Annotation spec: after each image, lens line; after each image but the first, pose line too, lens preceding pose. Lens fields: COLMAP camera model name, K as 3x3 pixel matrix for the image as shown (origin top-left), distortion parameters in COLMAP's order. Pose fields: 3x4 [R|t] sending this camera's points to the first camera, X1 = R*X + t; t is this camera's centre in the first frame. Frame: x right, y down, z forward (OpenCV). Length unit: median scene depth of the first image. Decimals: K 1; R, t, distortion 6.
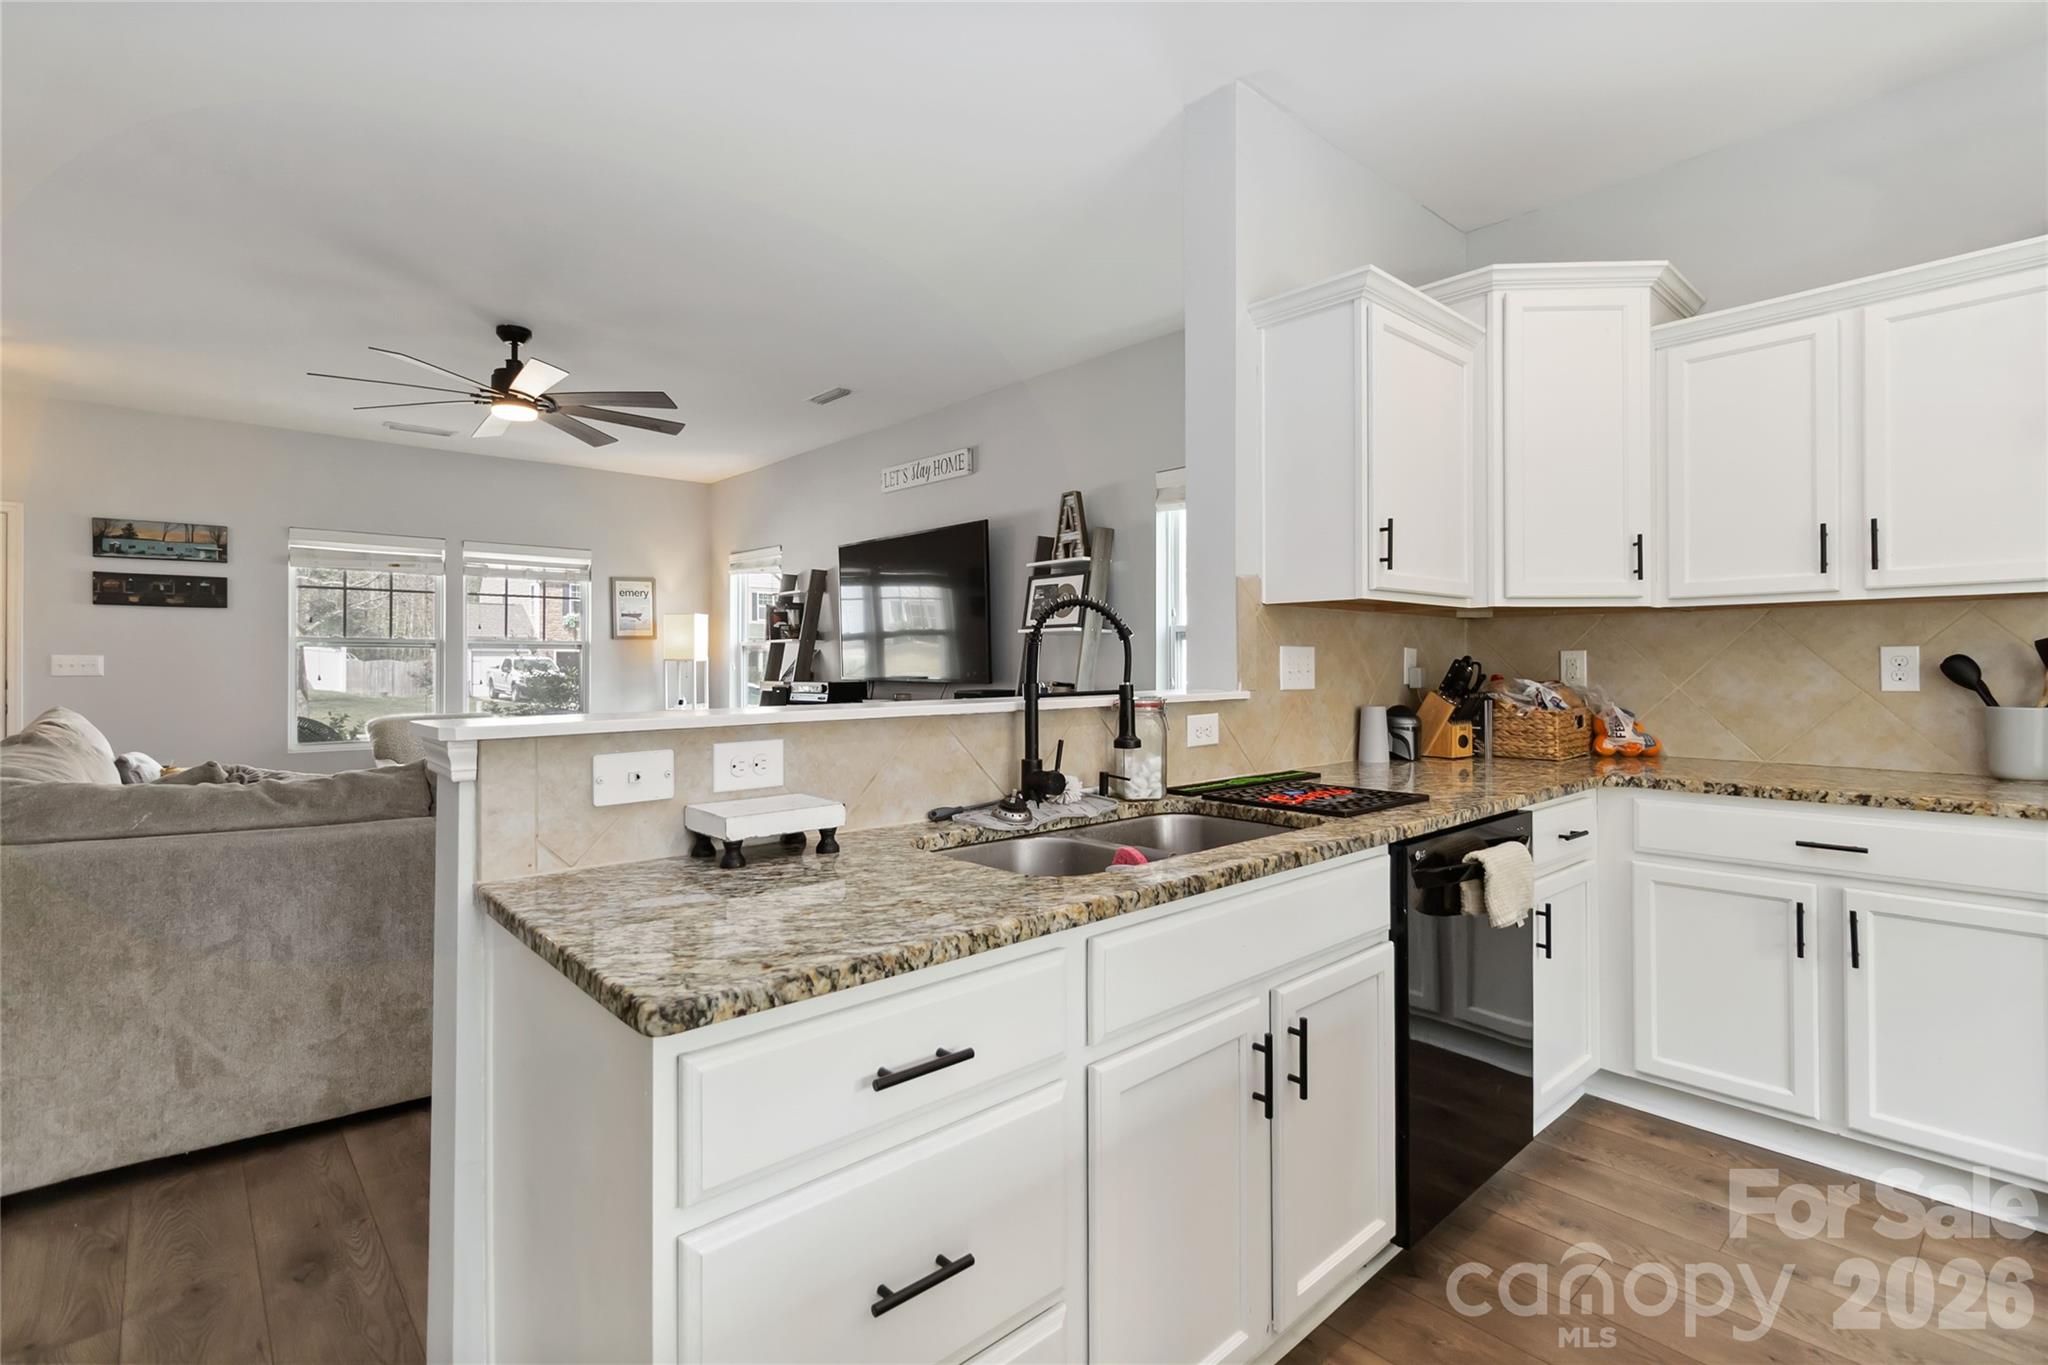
lens RADIAL K [[955.7, 0, 1035.8], [0, 955.7, 653.4], [0, 0, 1]] dist [-0.000236, 0.001526]
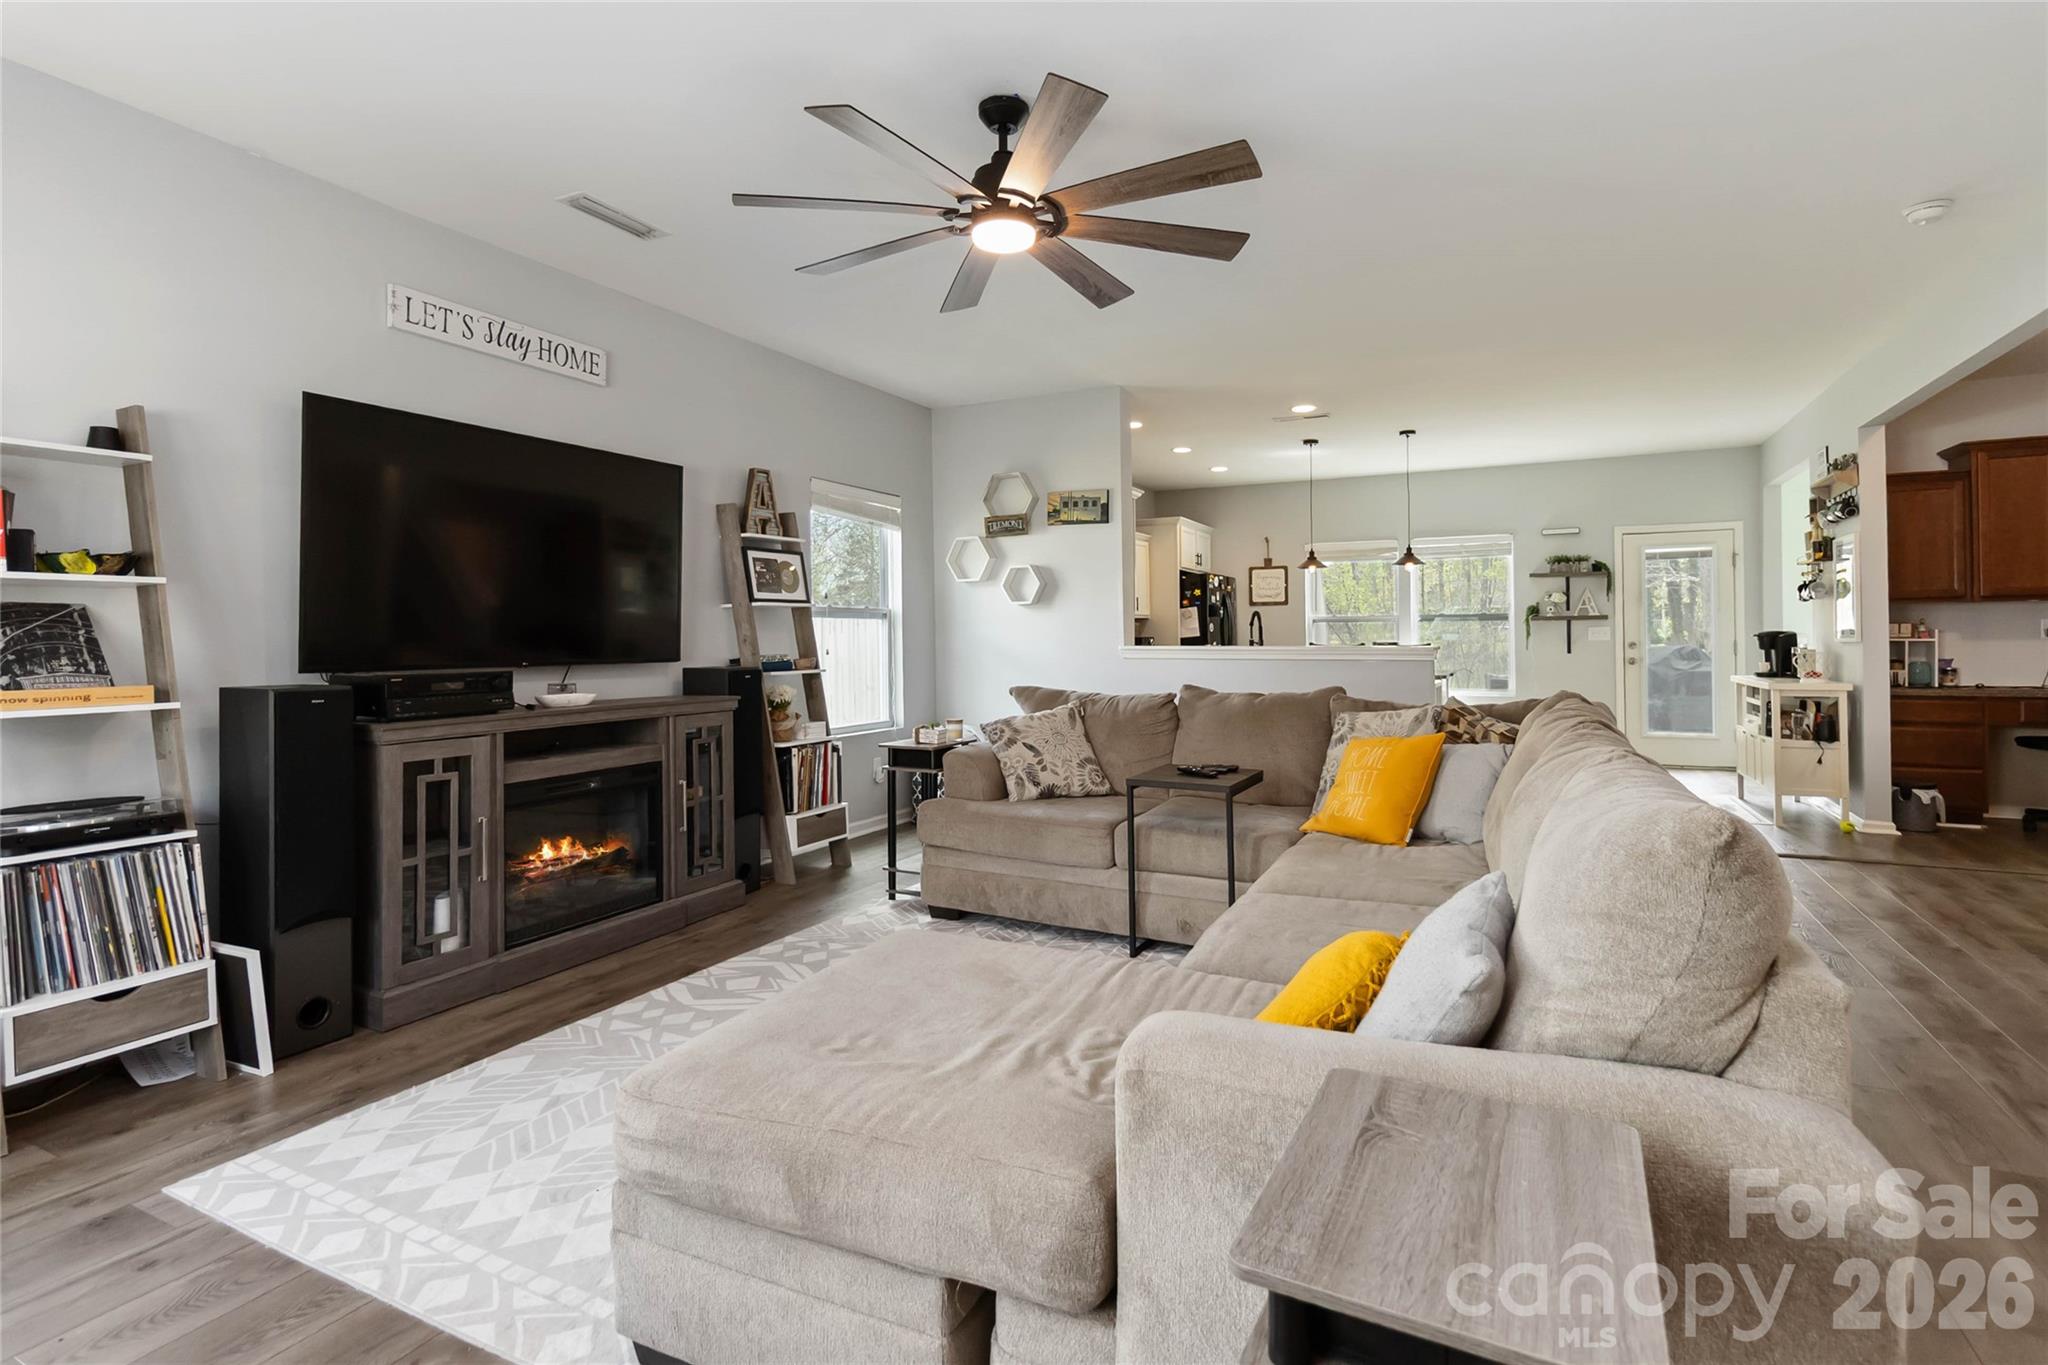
lens RADIAL K [[981.6, 0, 1034.5], [0, 981.6, 638.7], [0, 0, 1]] dist [0.000536, 0.000574]
pose [[-0.353742, 0.002329, 0.935340, -1.709637], [-0.001887, 0.999993, -0.003204, 0.024424], [-0.935341, -0.002898, -0.353735, 1.792555]]
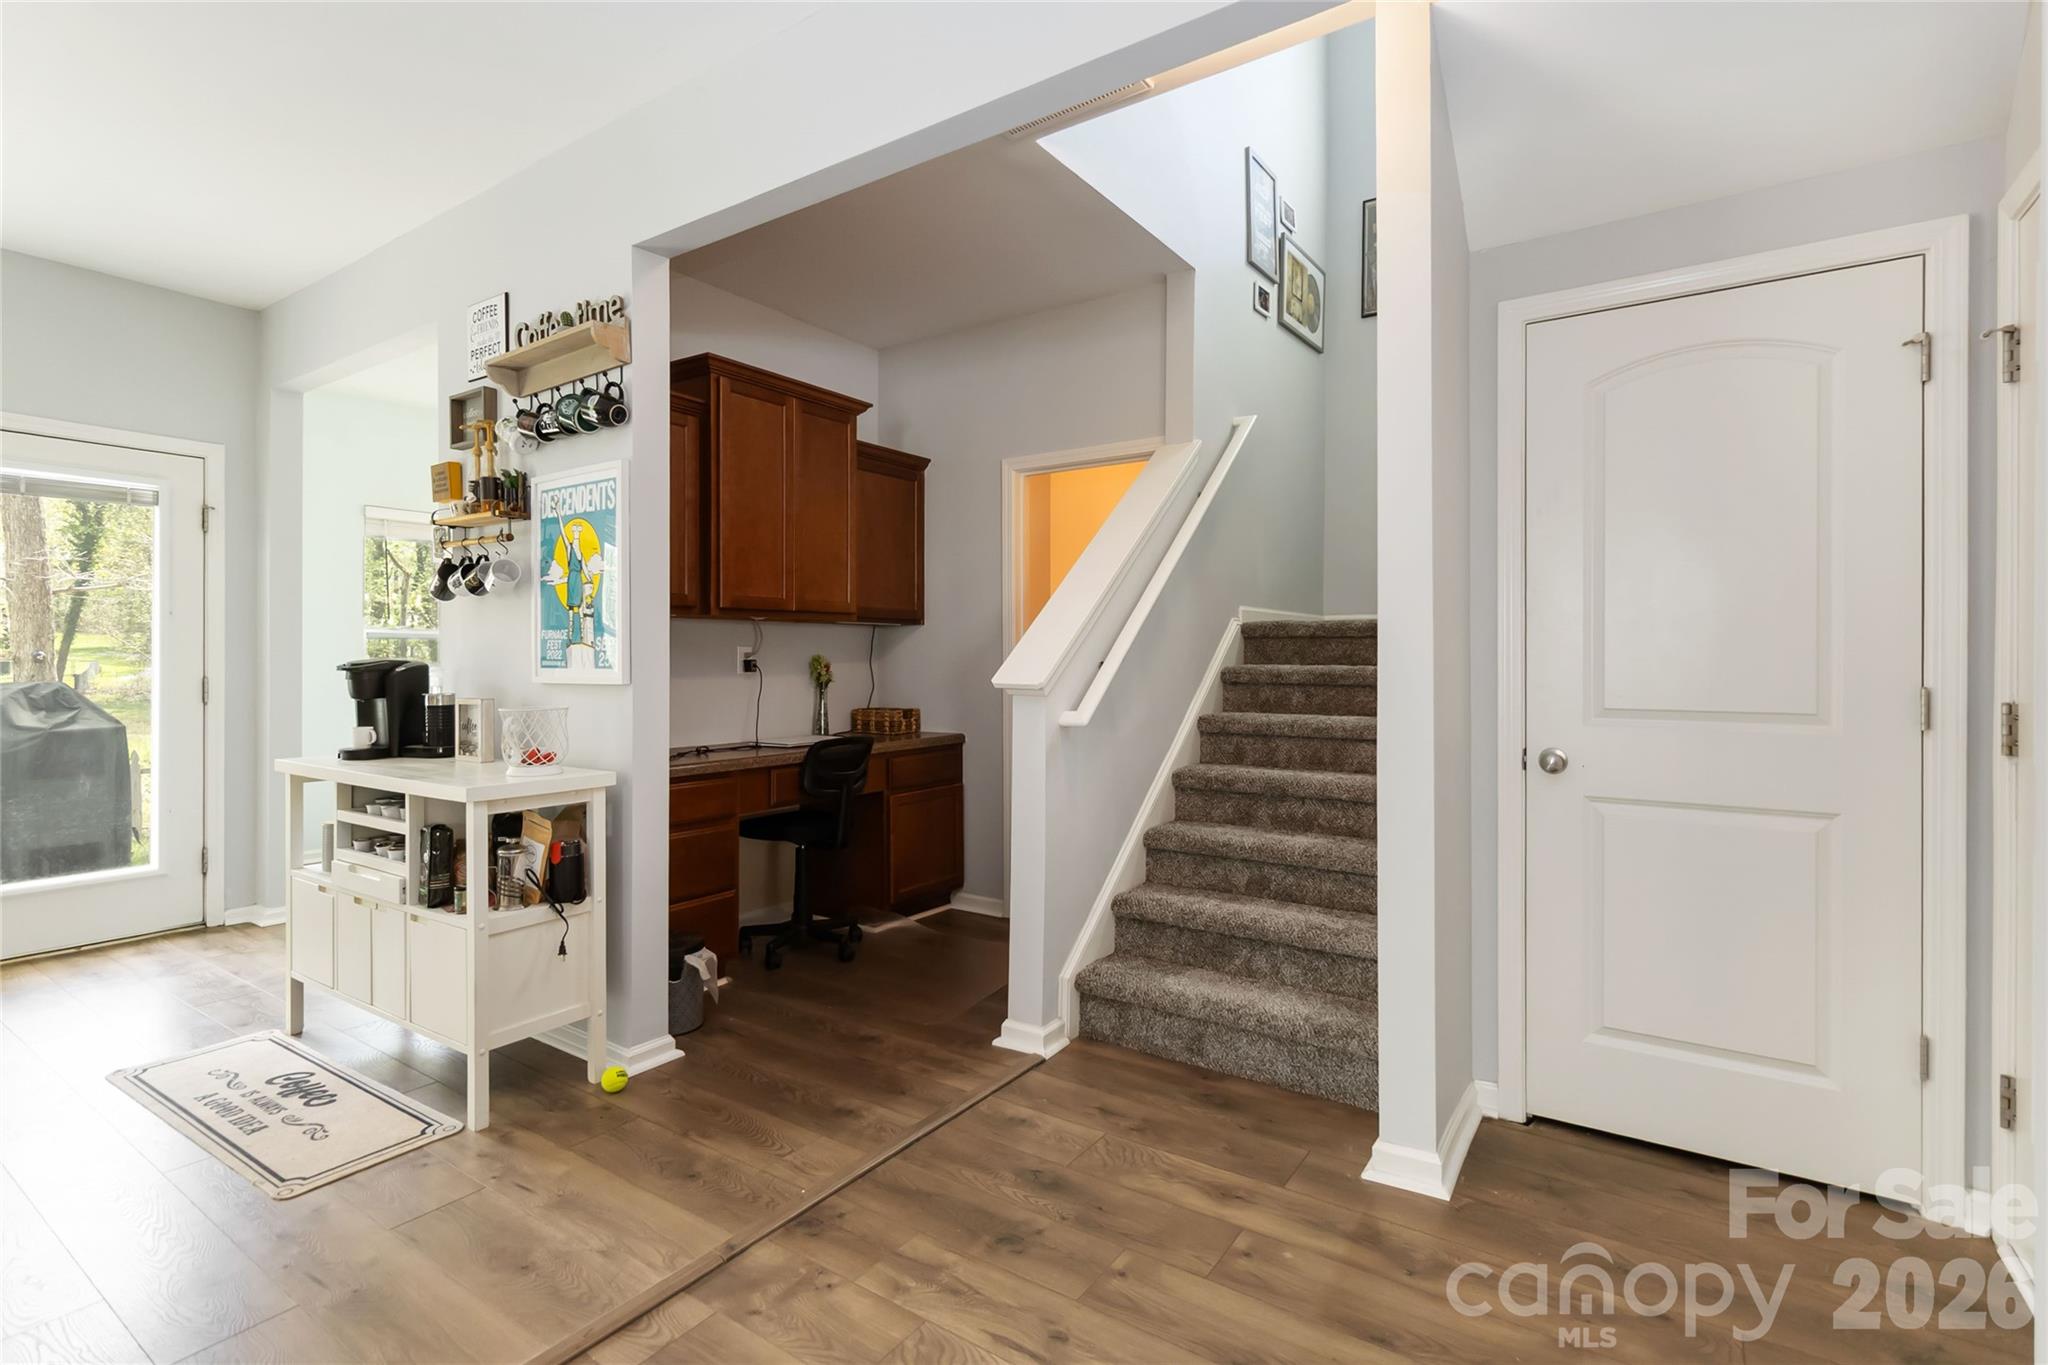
lens RADIAL K [[955.7, 0, 1035.8], [0, 955.7, 653.4], [0, 0, 1]] dist [-0.000236, 0.001526]
pose [[-0.971021, -0.002724, -0.238979, -0.641756], [0.001450, 0.999849, -0.017289, 0.008331], [0.238990, -0.017134, -0.970871, 0.579103]]
